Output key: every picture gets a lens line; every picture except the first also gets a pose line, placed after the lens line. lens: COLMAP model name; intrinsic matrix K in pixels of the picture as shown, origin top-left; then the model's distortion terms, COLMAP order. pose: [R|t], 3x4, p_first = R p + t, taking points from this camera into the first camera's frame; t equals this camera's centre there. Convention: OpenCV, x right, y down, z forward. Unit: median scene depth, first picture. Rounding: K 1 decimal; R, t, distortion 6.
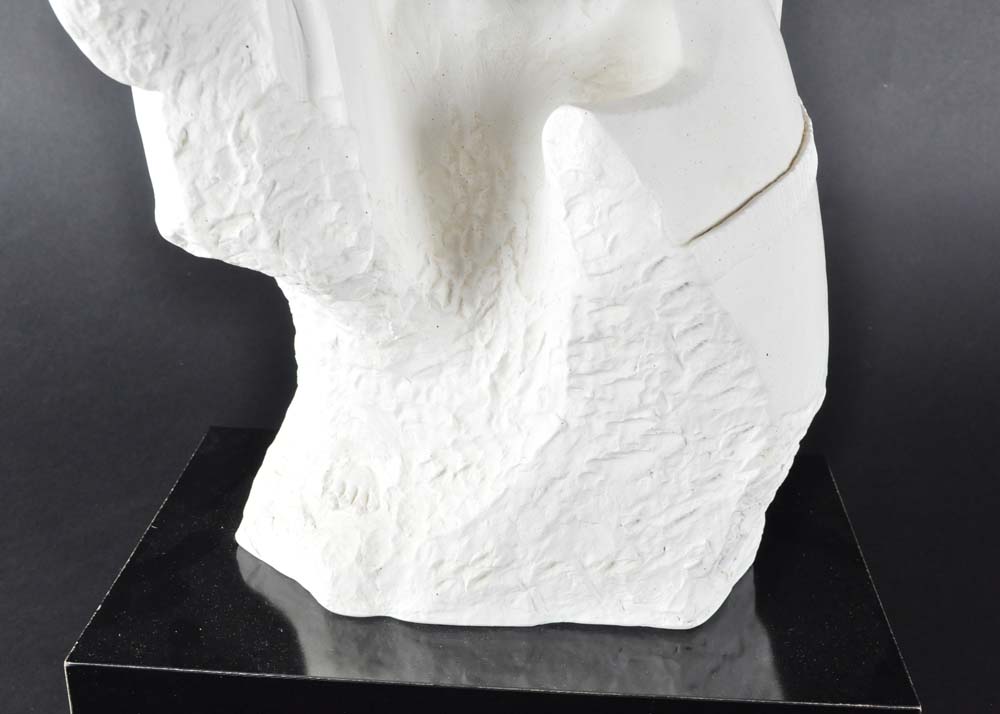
lens RADIAL K [[1251.7, 0, 506.5], [0, 1251.7, 361.9], [0, 0, 1]] dist [-0.024963, 0.000000]
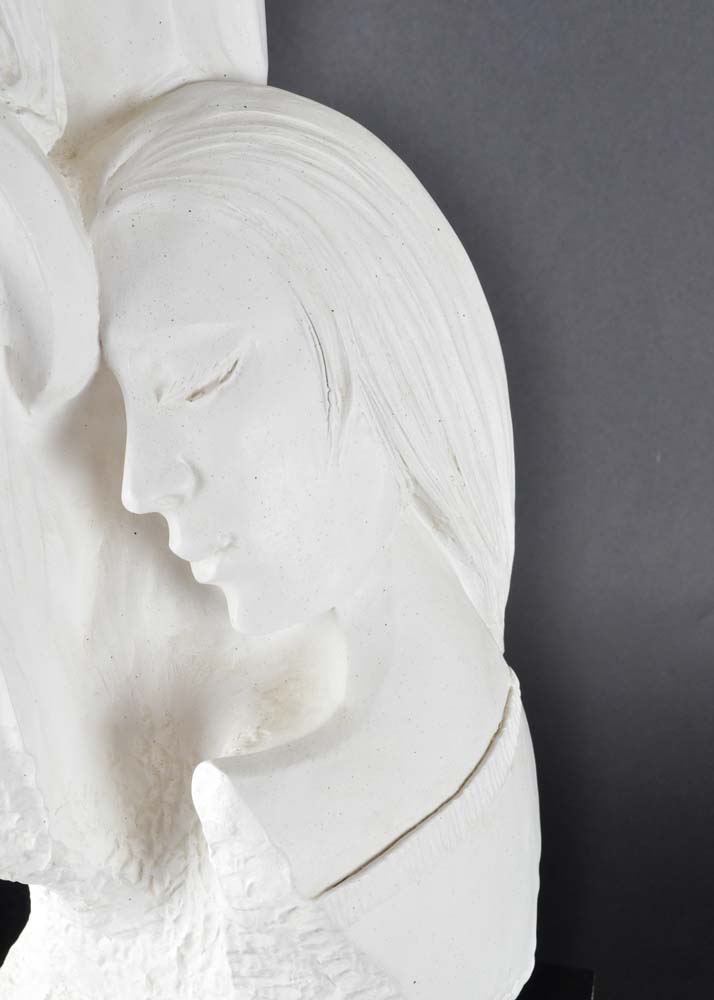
lens RADIAL K [[1468.1, 0, 351.8], [0, 1468.1, 495.5], [0, 0, 1]] dist [0.015294, 0.000000]
pose [[0.984212, 0.055484, -0.168071, 0.333712], [-0.051880, 0.998321, 0.025767, -0.428750], [0.169219, -0.016641, 0.985438, -0.197304]]
